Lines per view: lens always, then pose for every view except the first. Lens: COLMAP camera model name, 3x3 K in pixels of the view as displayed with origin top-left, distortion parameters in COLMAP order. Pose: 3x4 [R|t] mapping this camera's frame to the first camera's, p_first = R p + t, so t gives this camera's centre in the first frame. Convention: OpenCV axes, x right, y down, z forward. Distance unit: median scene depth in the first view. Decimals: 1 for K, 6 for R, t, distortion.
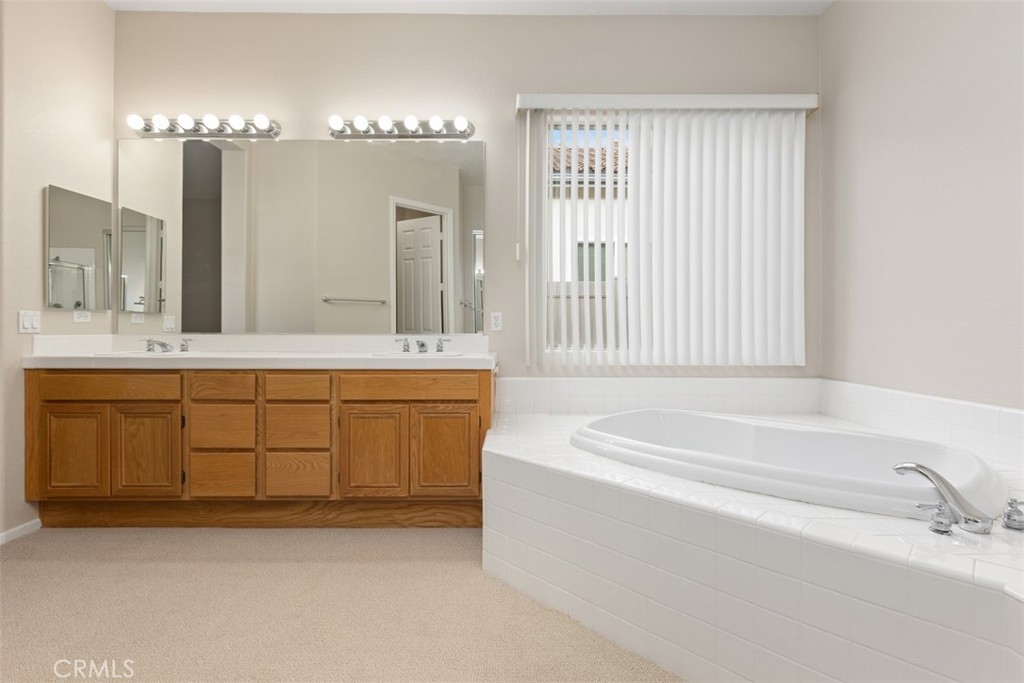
lens RADIAL K [[473.2, 0, 512.0], [0, 473.2, 341.5], [0, 0, 1]] dist [-0.001016, -0.000179]
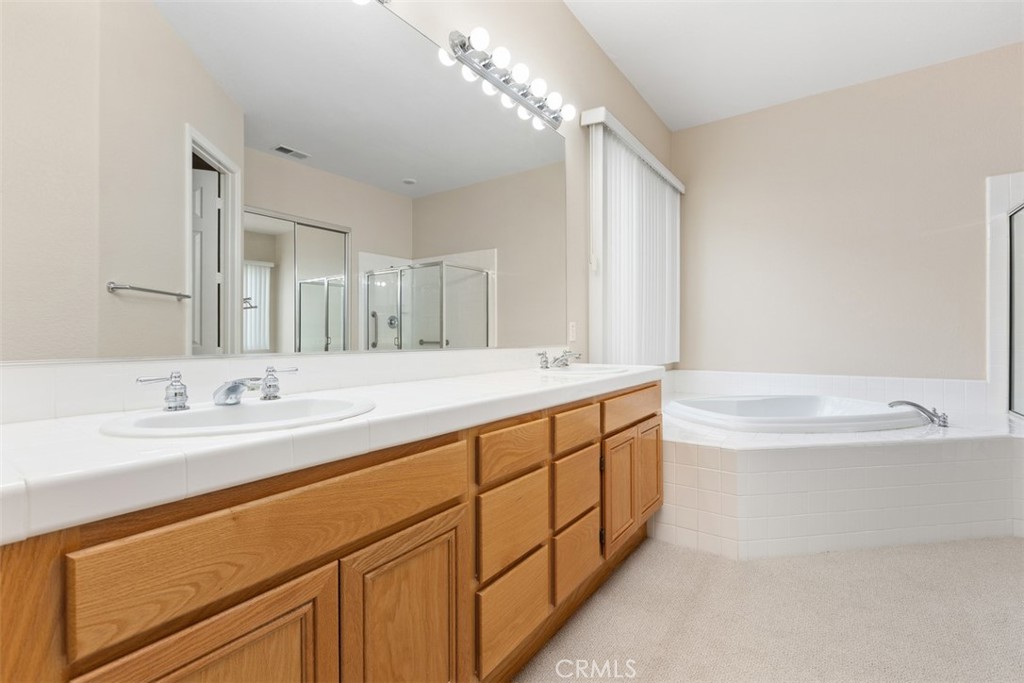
lens RADIAL K [[459.3, 0, 509.3], [0, 459.3, 339.0], [0, 0, 1]] dist [-0.001347, -0.000169]
pose [[0.587681, -0.010087, 0.809030, -1.035381], [0.029130, 0.999538, -0.008697, -0.027106], [-0.808568, 0.028678, 0.587703, 0.675516]]
